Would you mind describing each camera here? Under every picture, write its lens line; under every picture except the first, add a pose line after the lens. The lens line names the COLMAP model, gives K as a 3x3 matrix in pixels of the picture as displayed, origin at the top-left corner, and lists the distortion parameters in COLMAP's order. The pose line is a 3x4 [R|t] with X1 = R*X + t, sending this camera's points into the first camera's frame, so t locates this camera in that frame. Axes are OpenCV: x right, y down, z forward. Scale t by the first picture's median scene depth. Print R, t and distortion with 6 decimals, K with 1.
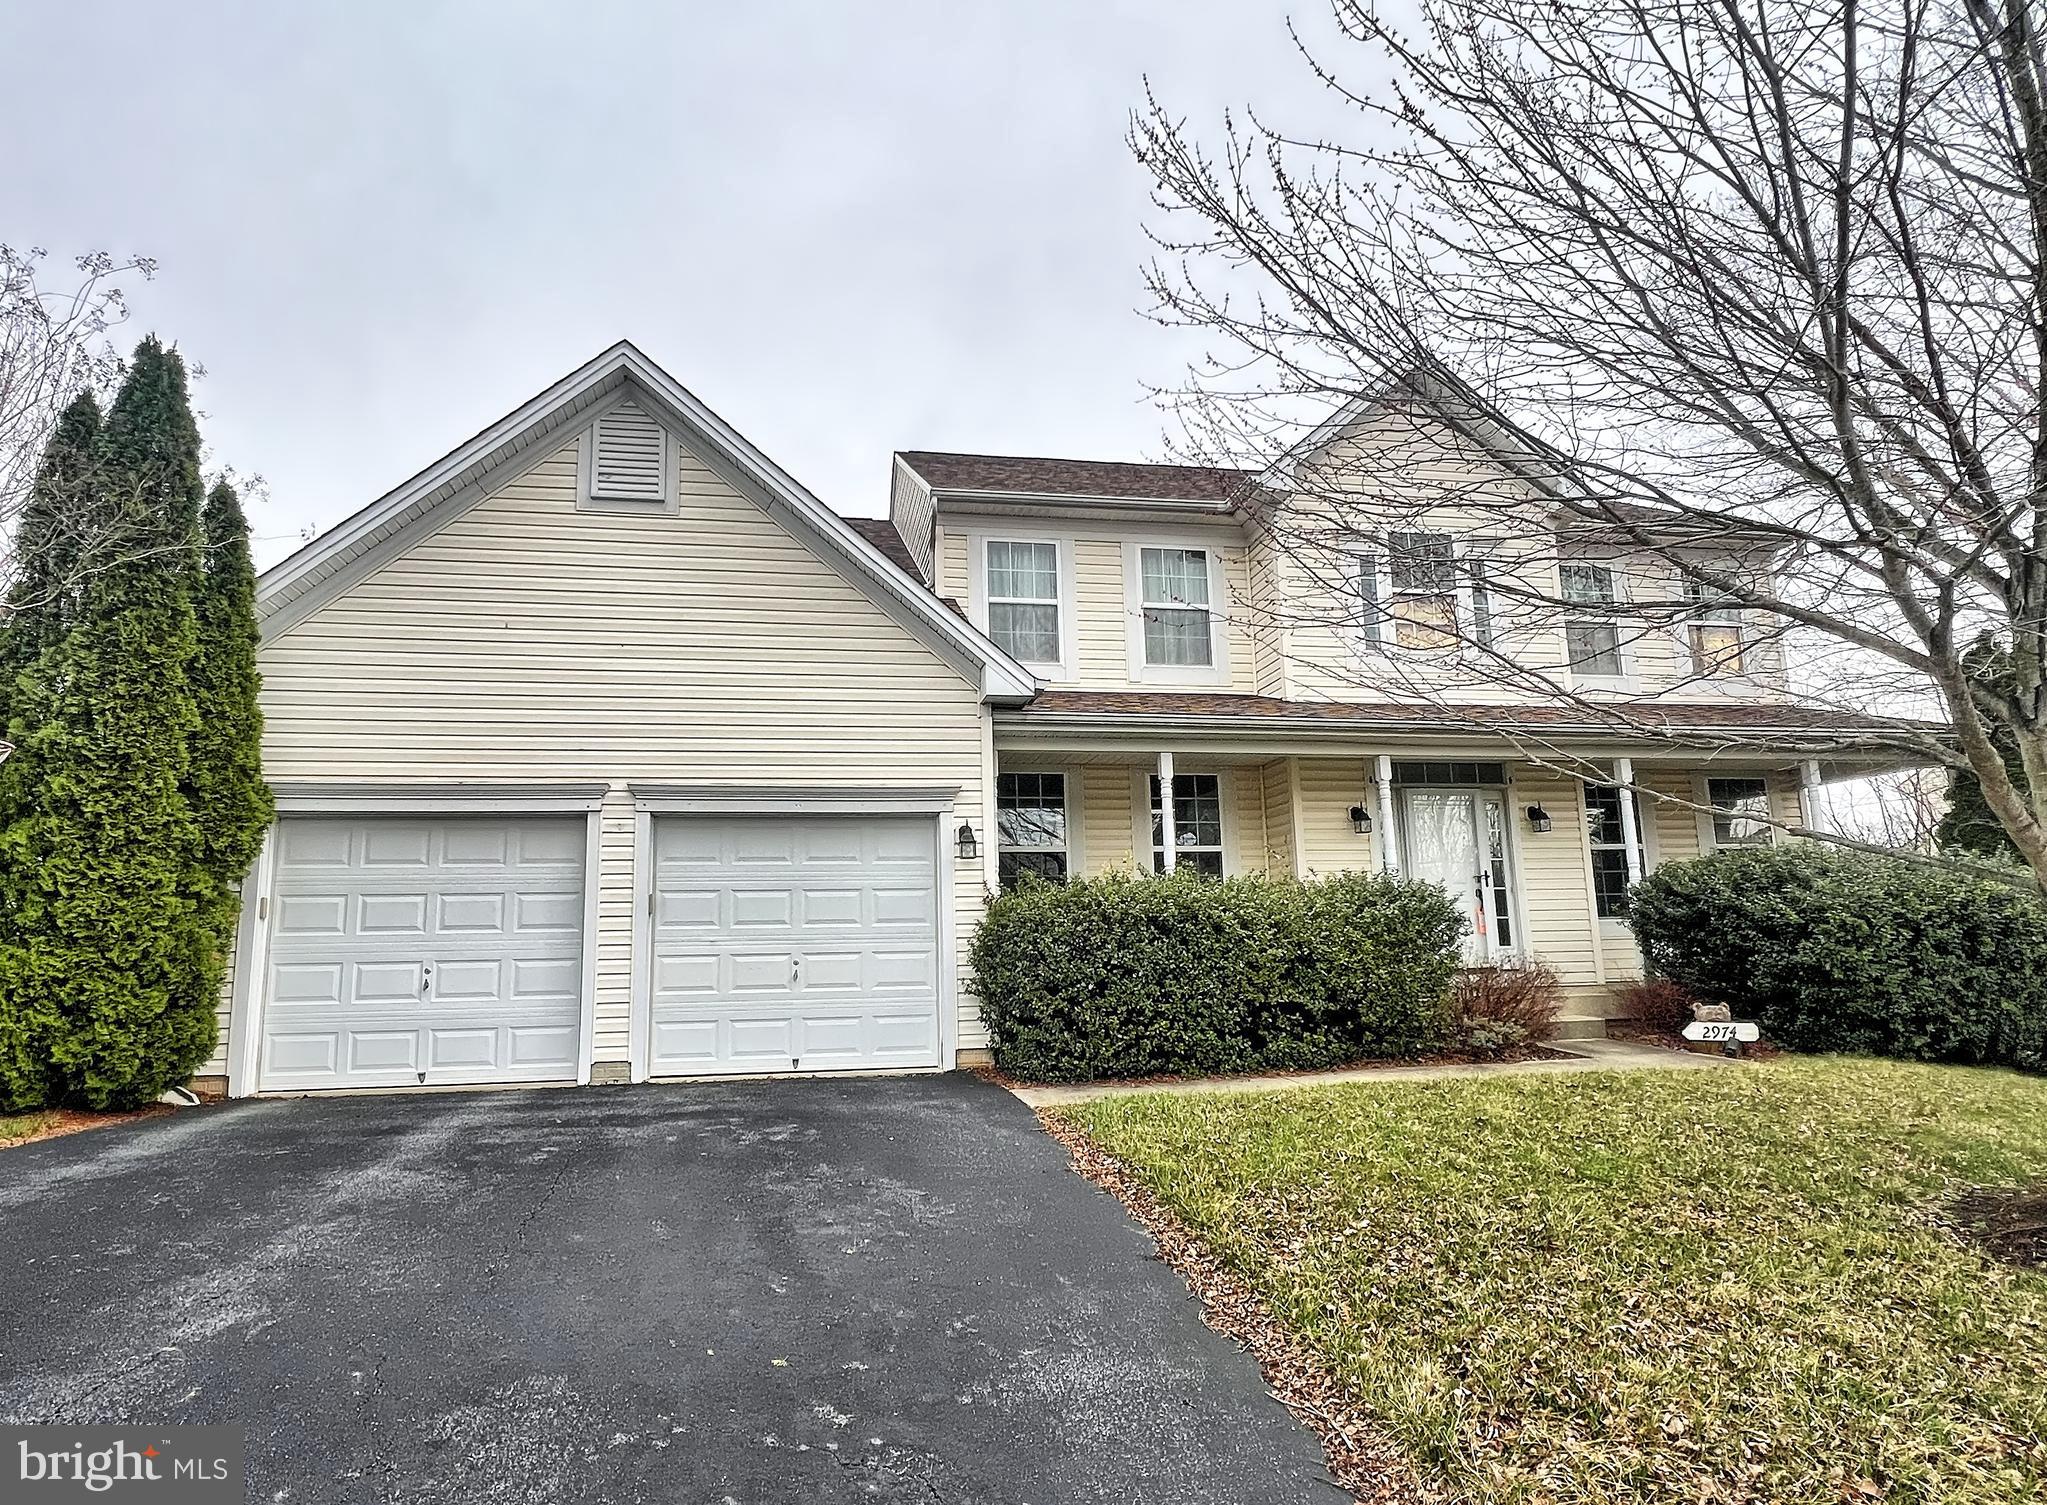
lens RADIAL K [[1088.8, 0, 1023.5], [0, 1088.8, 752.5], [0, 0, 1]] dist [0.046900, -0.027456]
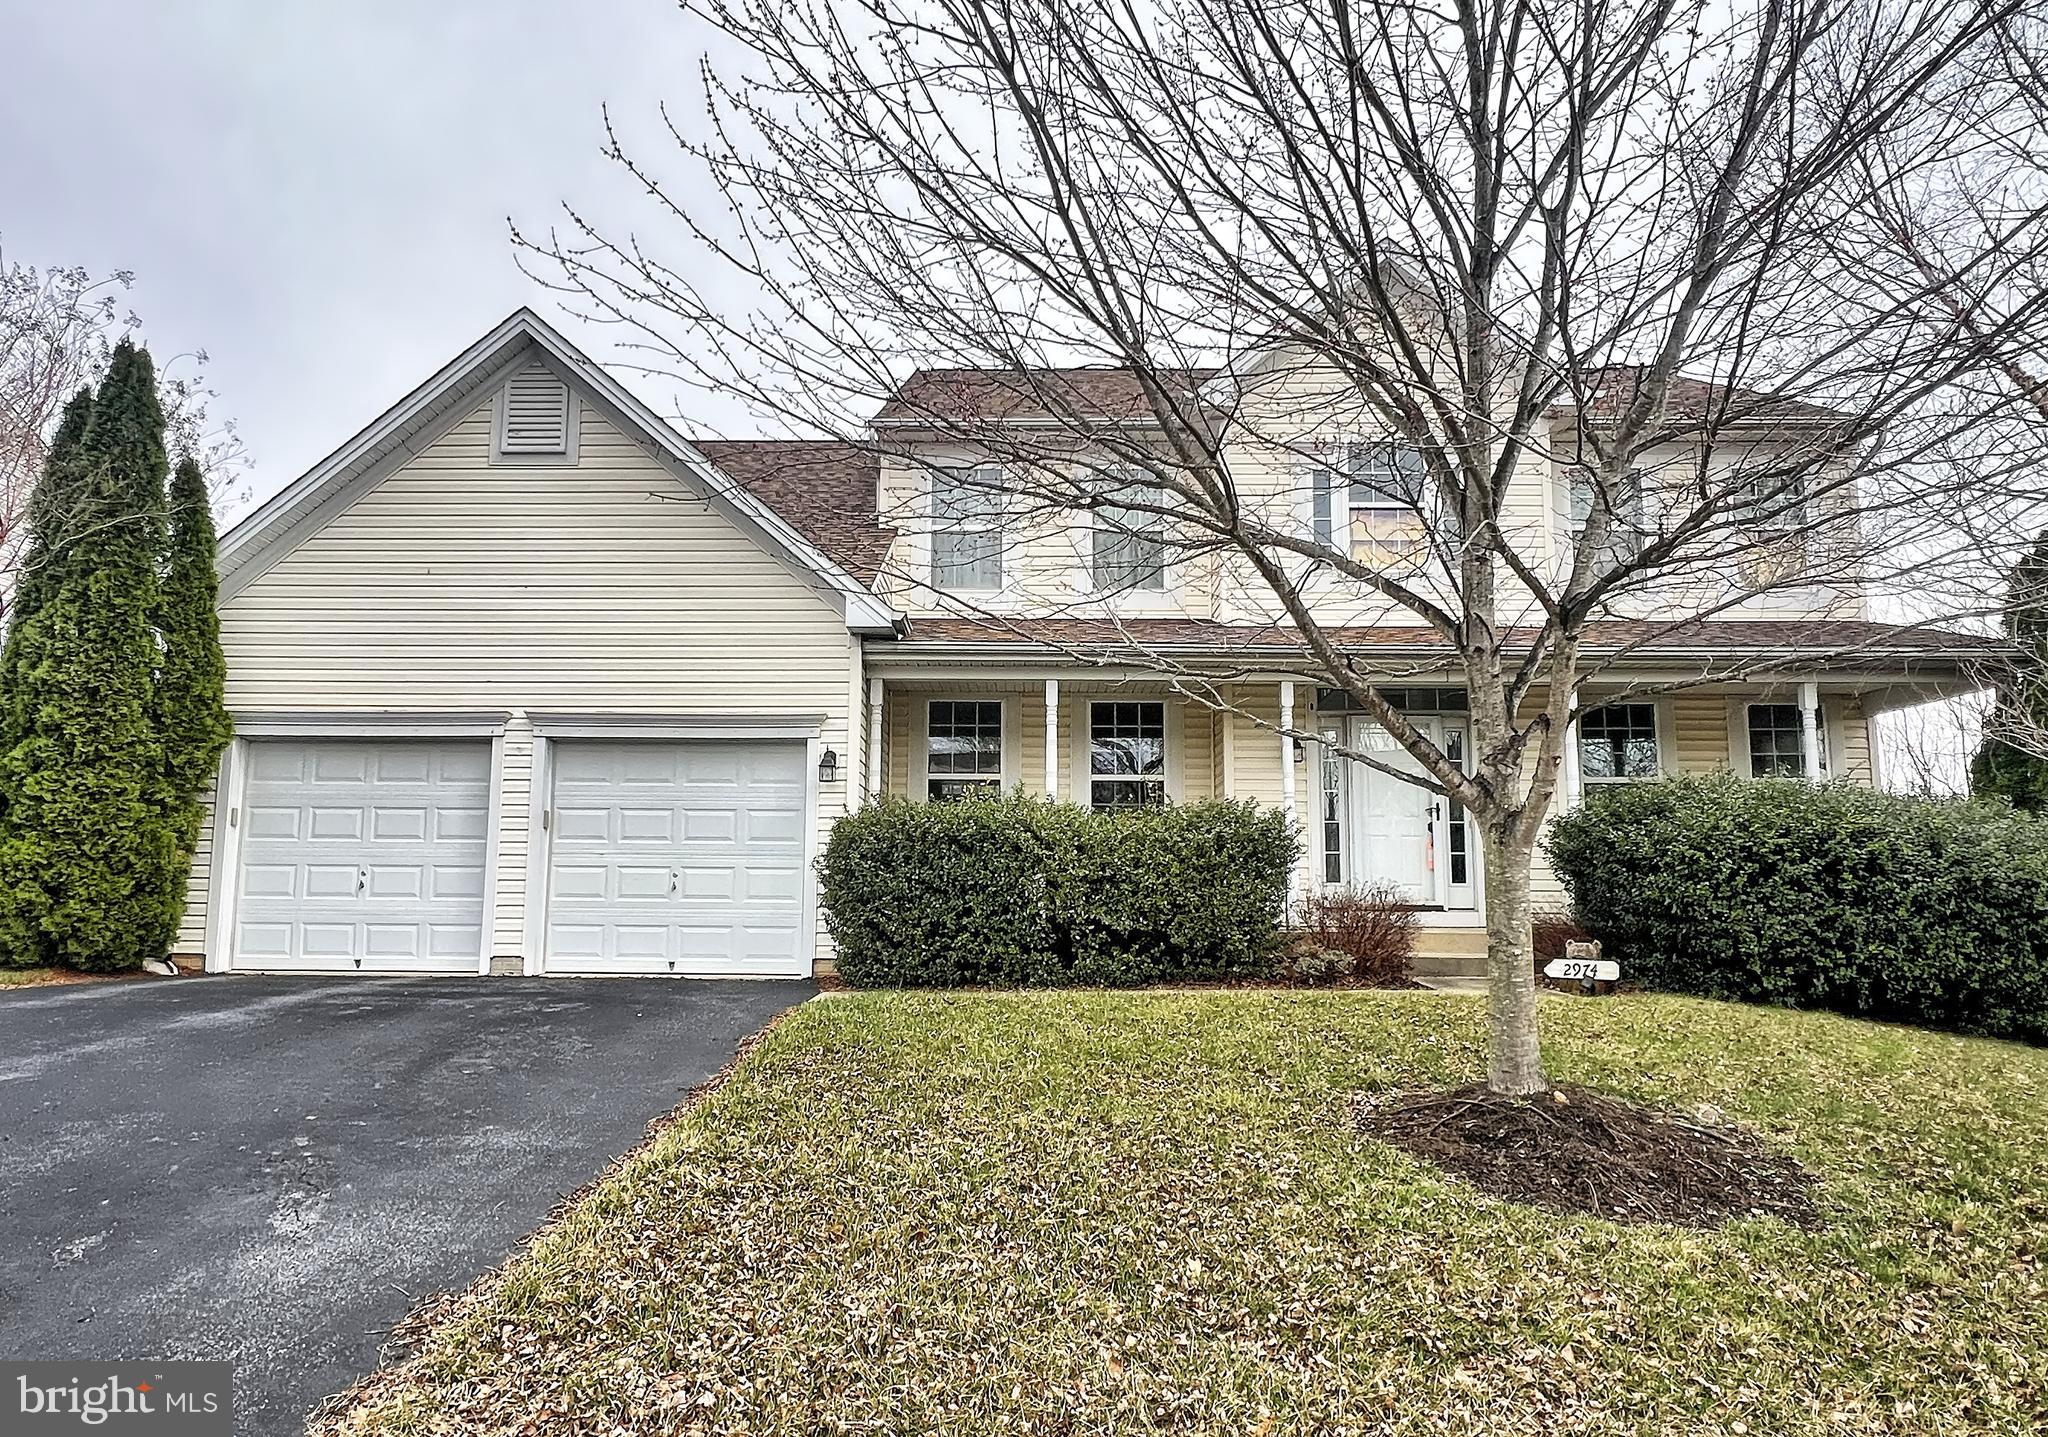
lens RADIAL K [[1230.2, 0, 1024.0], [0, 1230.2, 718.5], [0, 0, 1]] dist [0.052453, -0.027786]
pose [[0.981676, -0.000622, -0.190558, 0.392519], [0.006595, 0.999507, 0.030712, 0.000414], [0.190445, -0.031406, 0.981195, -0.148104]]
